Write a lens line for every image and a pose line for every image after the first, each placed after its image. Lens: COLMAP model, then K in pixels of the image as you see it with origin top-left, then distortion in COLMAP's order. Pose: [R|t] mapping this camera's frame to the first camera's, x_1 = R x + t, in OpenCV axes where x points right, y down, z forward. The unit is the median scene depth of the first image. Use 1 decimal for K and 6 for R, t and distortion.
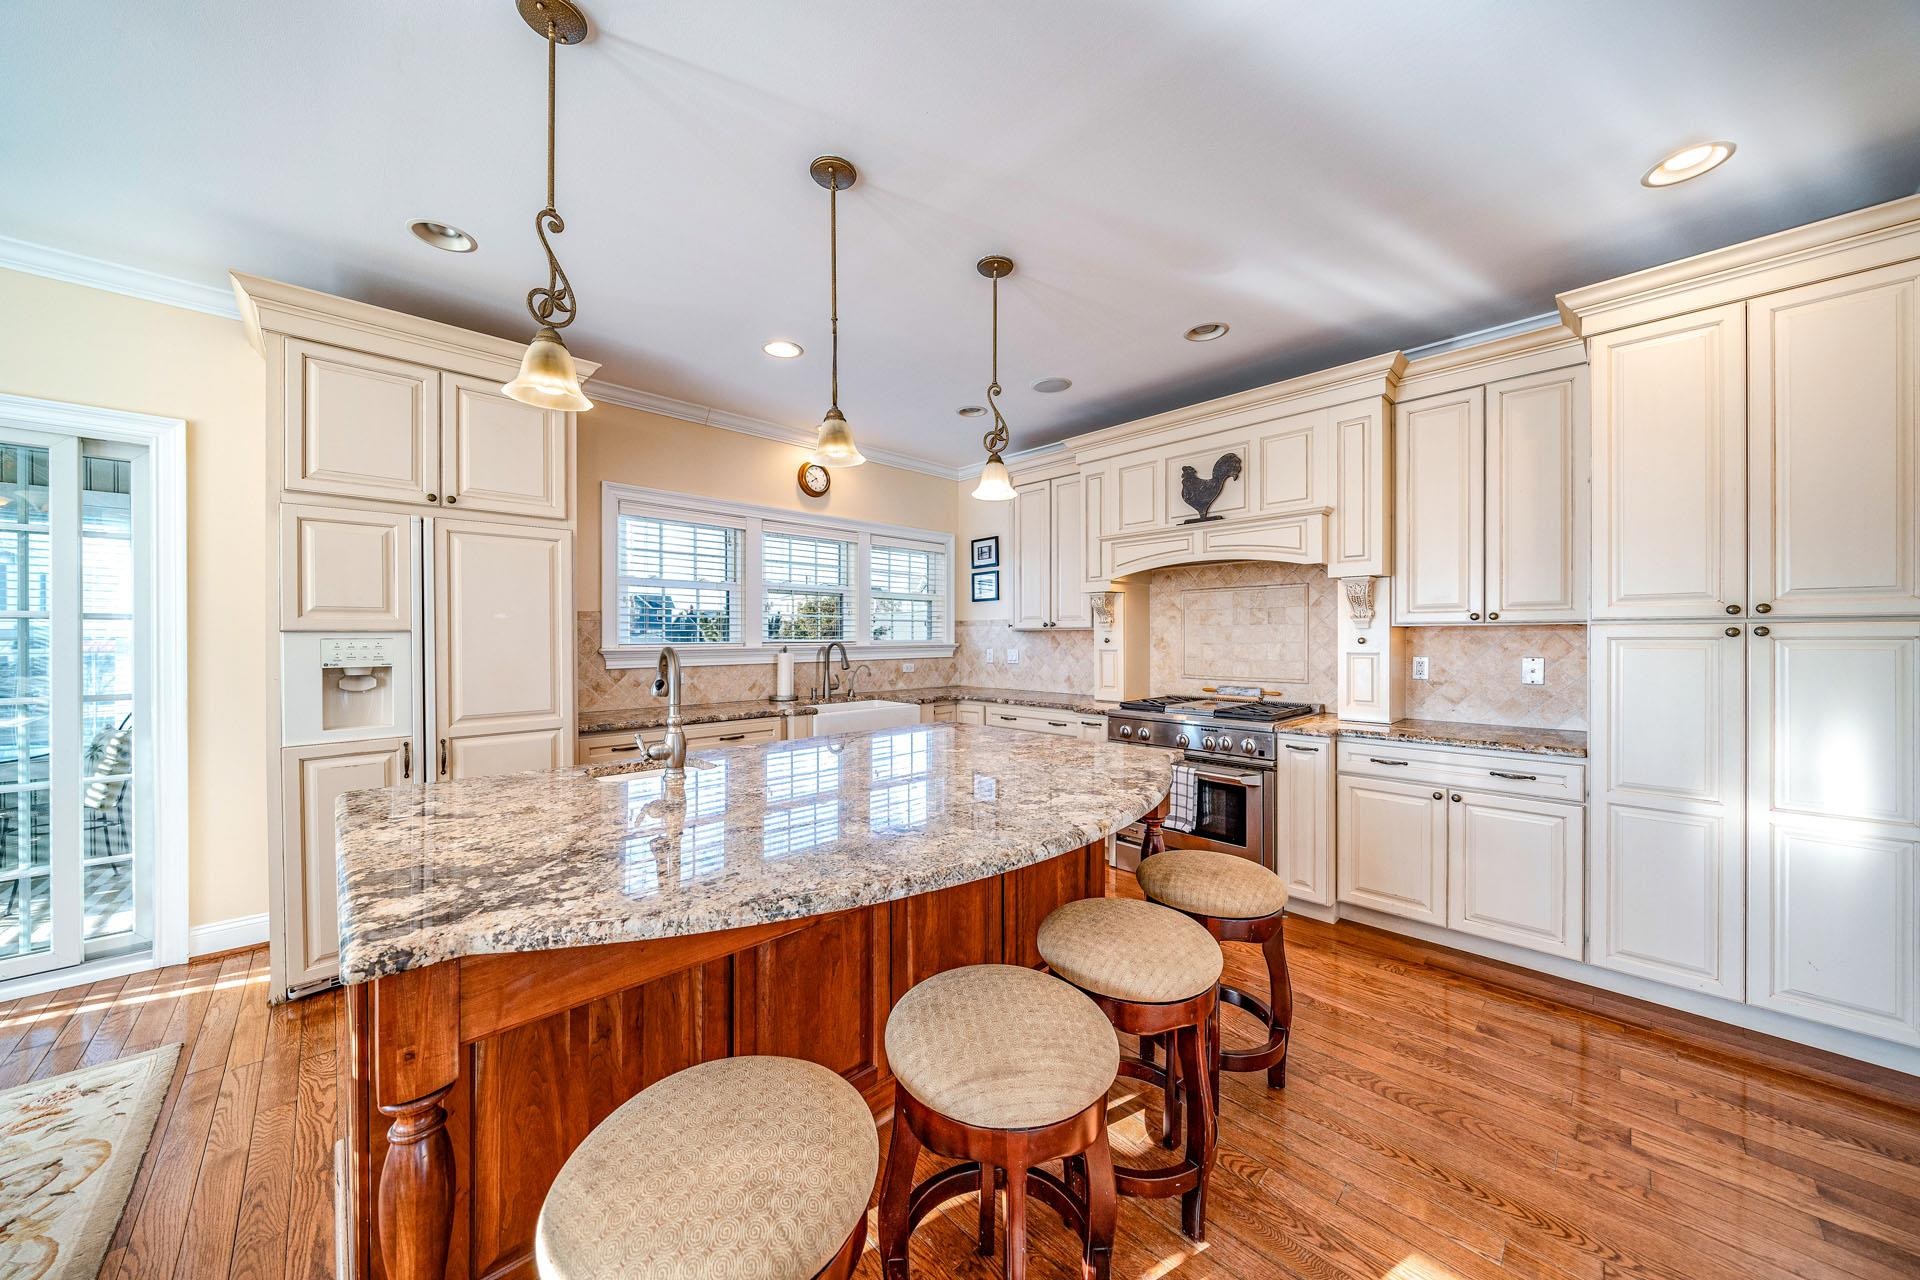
lens RADIAL K [[665.5, 0, 962.0], [0, 665.5, 638.0], [0, 0, 1]] dist [-0.000262, -0.000131]
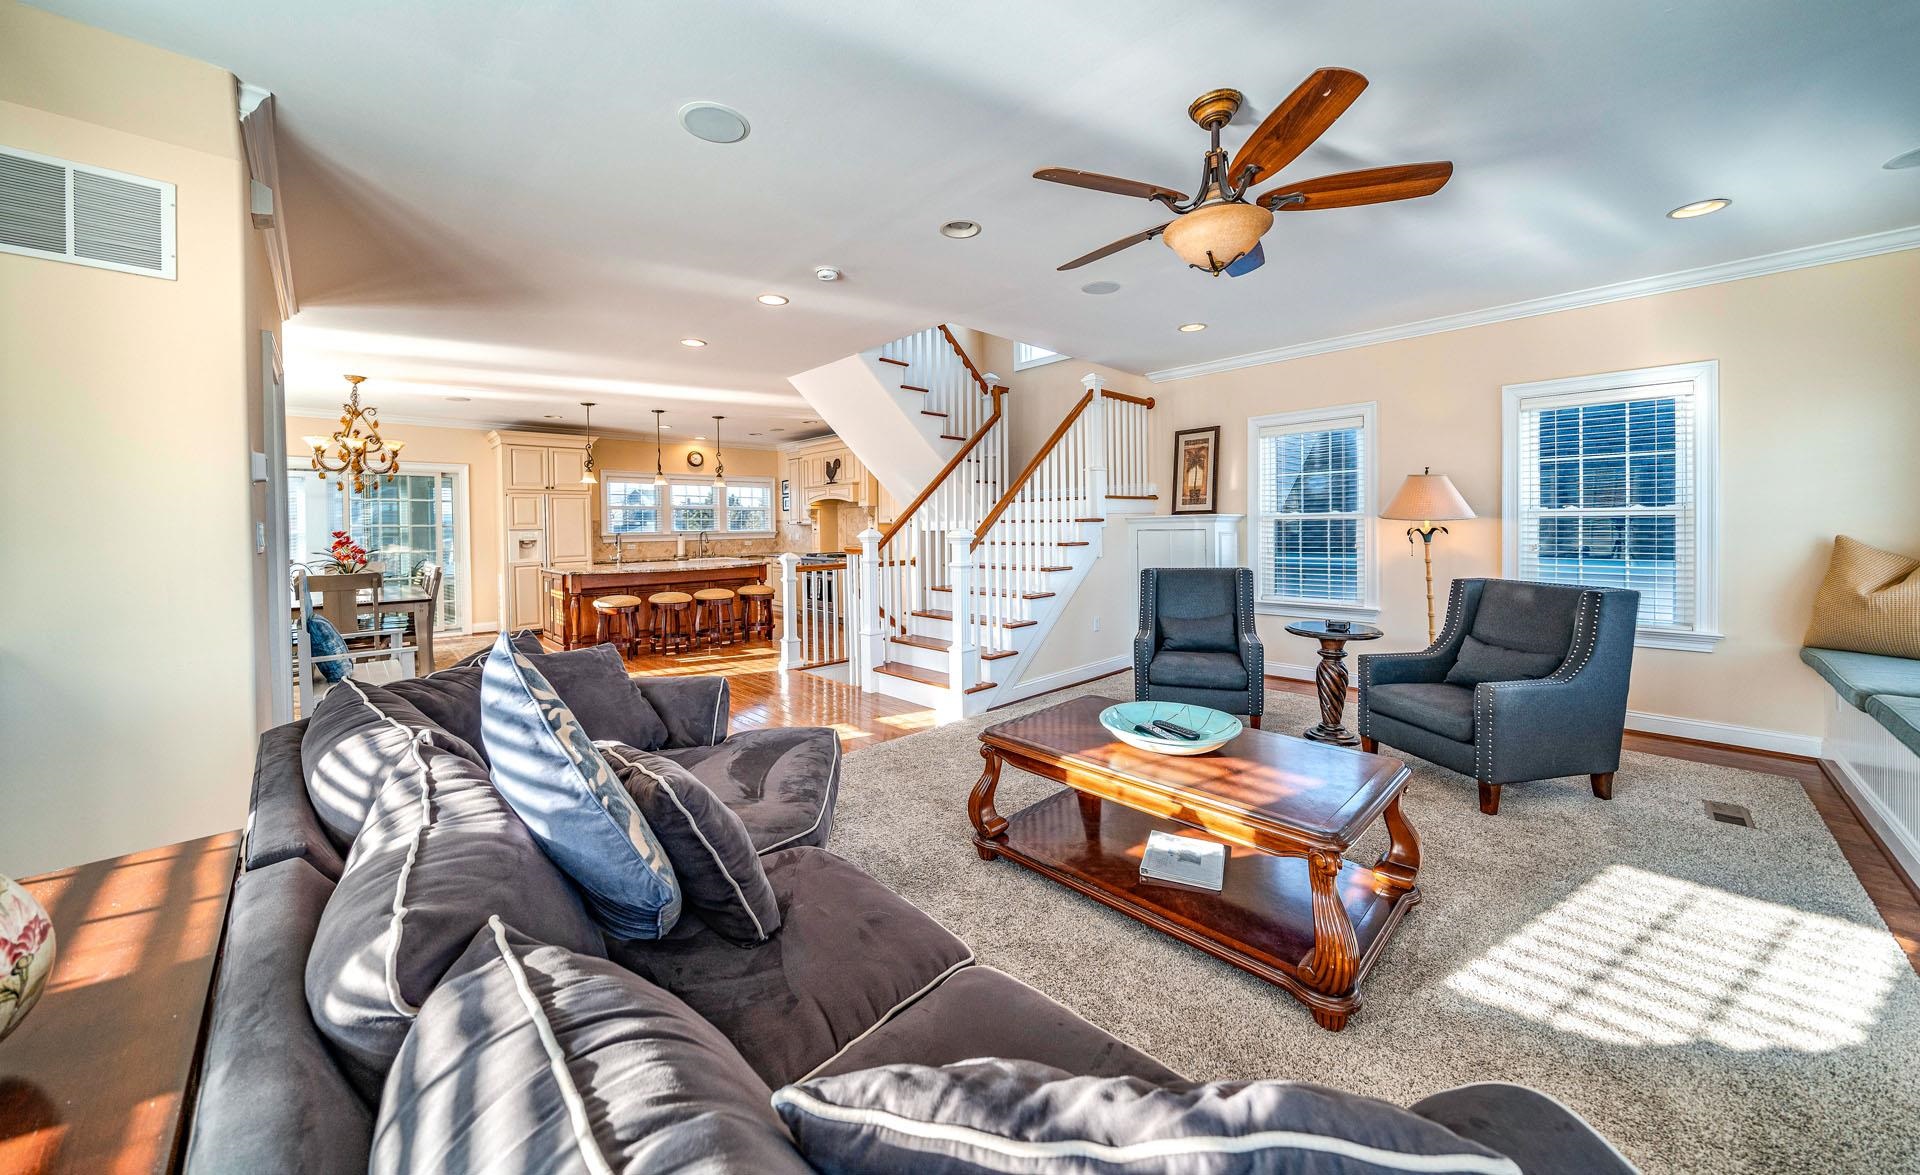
lens RADIAL K [[653.1, 0, 962.1], [0, 653.1, 535.5], [0, 0, 1]] dist [-0.000844, -0.000017]
pose [[0.999920, -0.011929, 0.004131, 0.822710], [0.011866, 0.999816, 0.015064, -0.003086], [-0.004310, -0.015014, 0.999878, -1.497162]]
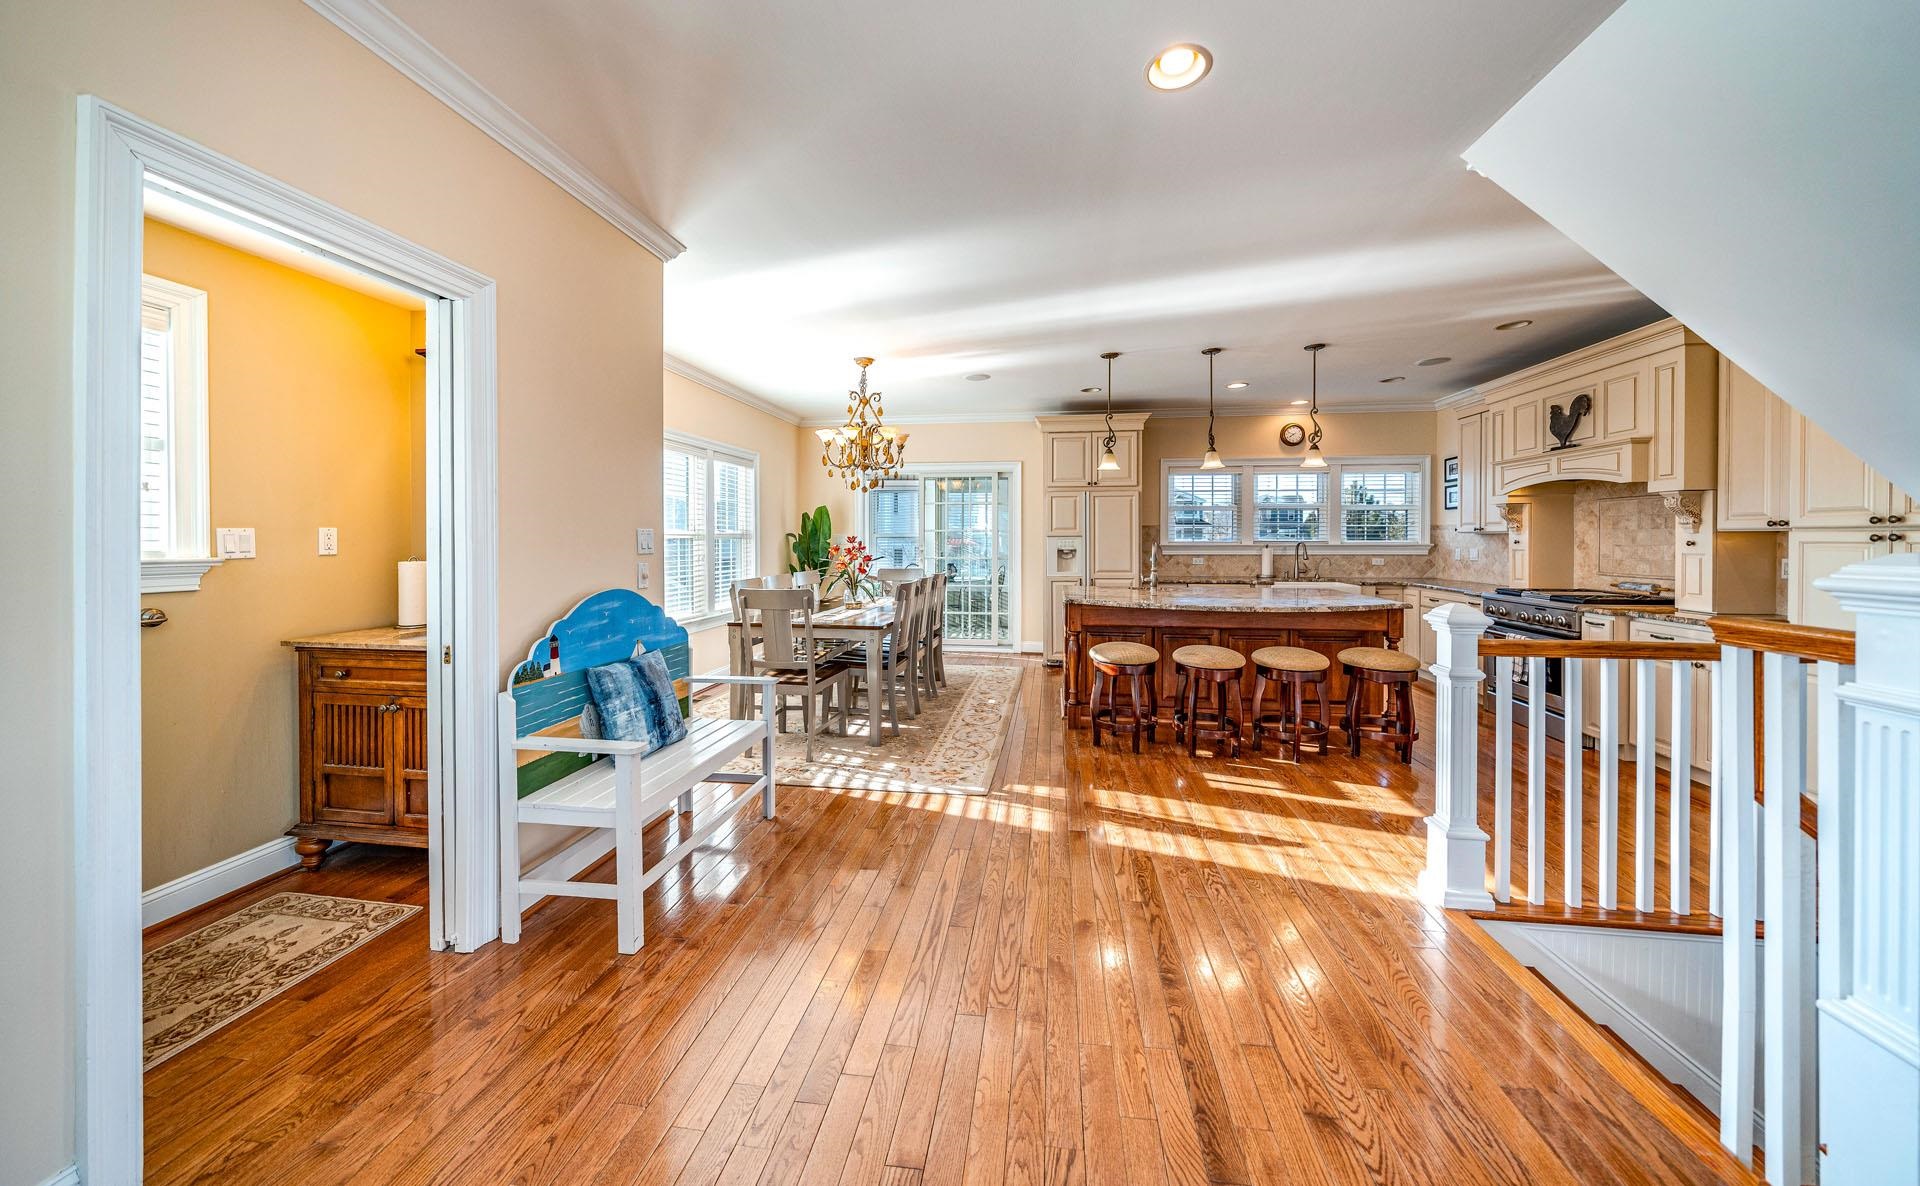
lens RADIAL K [[649.0, 0, 957.7], [0, 649.0, 540.8], [0, 0, 1]] dist [-0.014715, -0.000001]
pose [[0.612240, 0.005716, -0.790651, 0.591917], [-0.001549, 0.999981, 0.006030, -0.004709], [0.790670, -0.002467, 0.612237, -0.631627]]
